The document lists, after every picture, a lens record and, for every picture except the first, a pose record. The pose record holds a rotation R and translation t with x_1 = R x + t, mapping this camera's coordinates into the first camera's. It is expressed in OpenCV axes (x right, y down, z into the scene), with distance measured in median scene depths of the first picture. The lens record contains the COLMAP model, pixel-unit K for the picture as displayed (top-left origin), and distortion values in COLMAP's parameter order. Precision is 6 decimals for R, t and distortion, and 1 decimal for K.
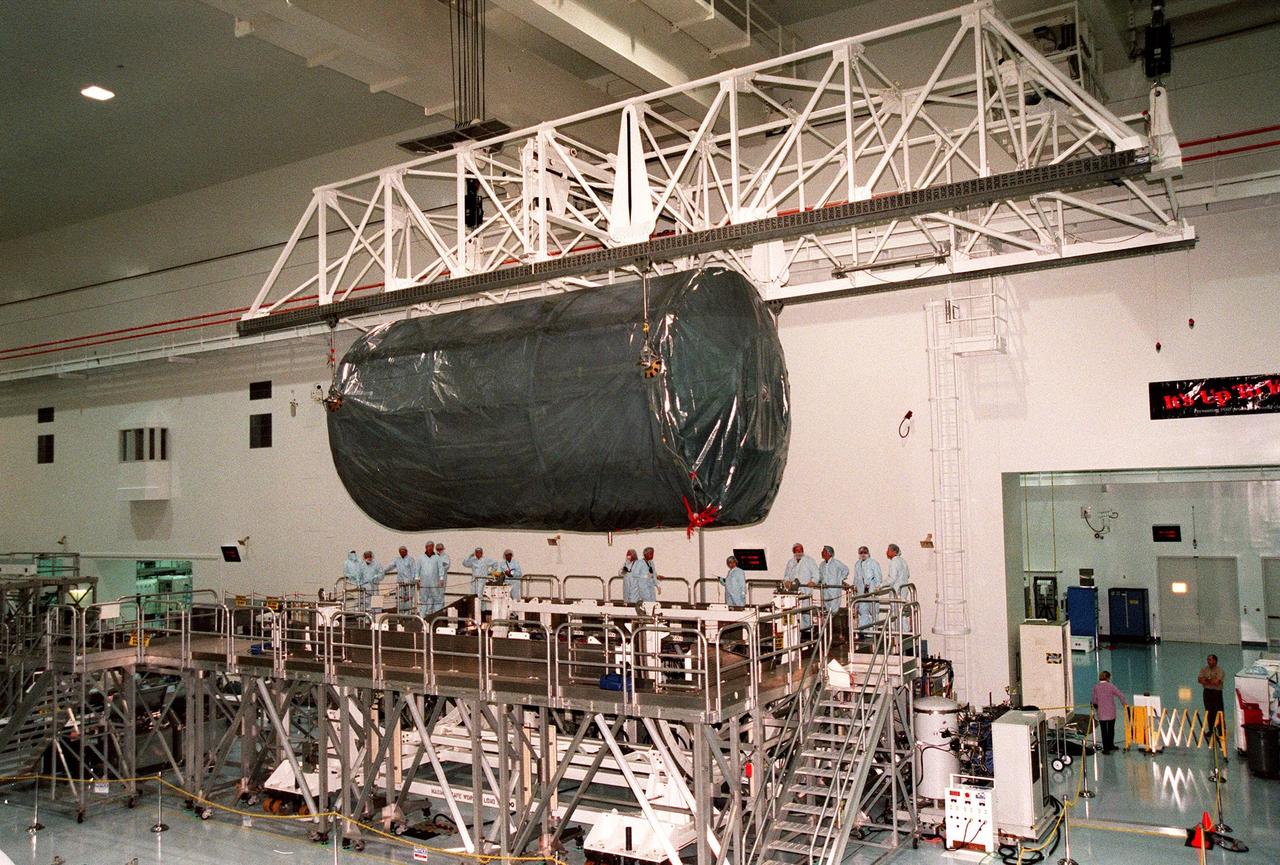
lens RADIAL K [[1070.8, 0, 651.6], [0, 1070.8, 434.2], [0, 0, 1]] dist [-0.081122, 0.145717]
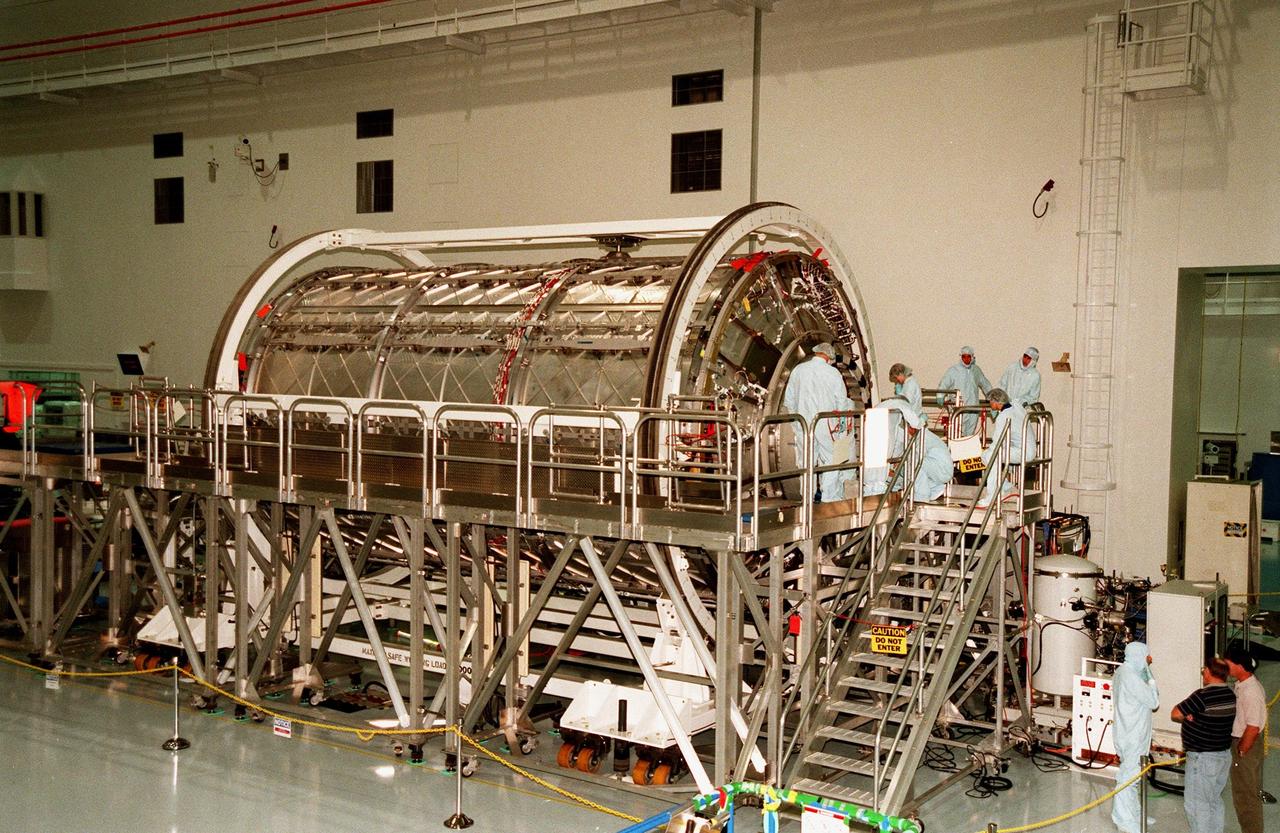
lens RADIAL K [[1360.2, 0, 640.0], [0, 1360.2, 416.5], [0, 0, 1]] dist [0.009879, 0.279854]
pose [[0.998347, 0.042244, -0.038973, 0.015815], [-0.037760, 0.993282, 0.109381, 0.070740], [0.043331, -0.107729, 0.993236, 0.096403]]
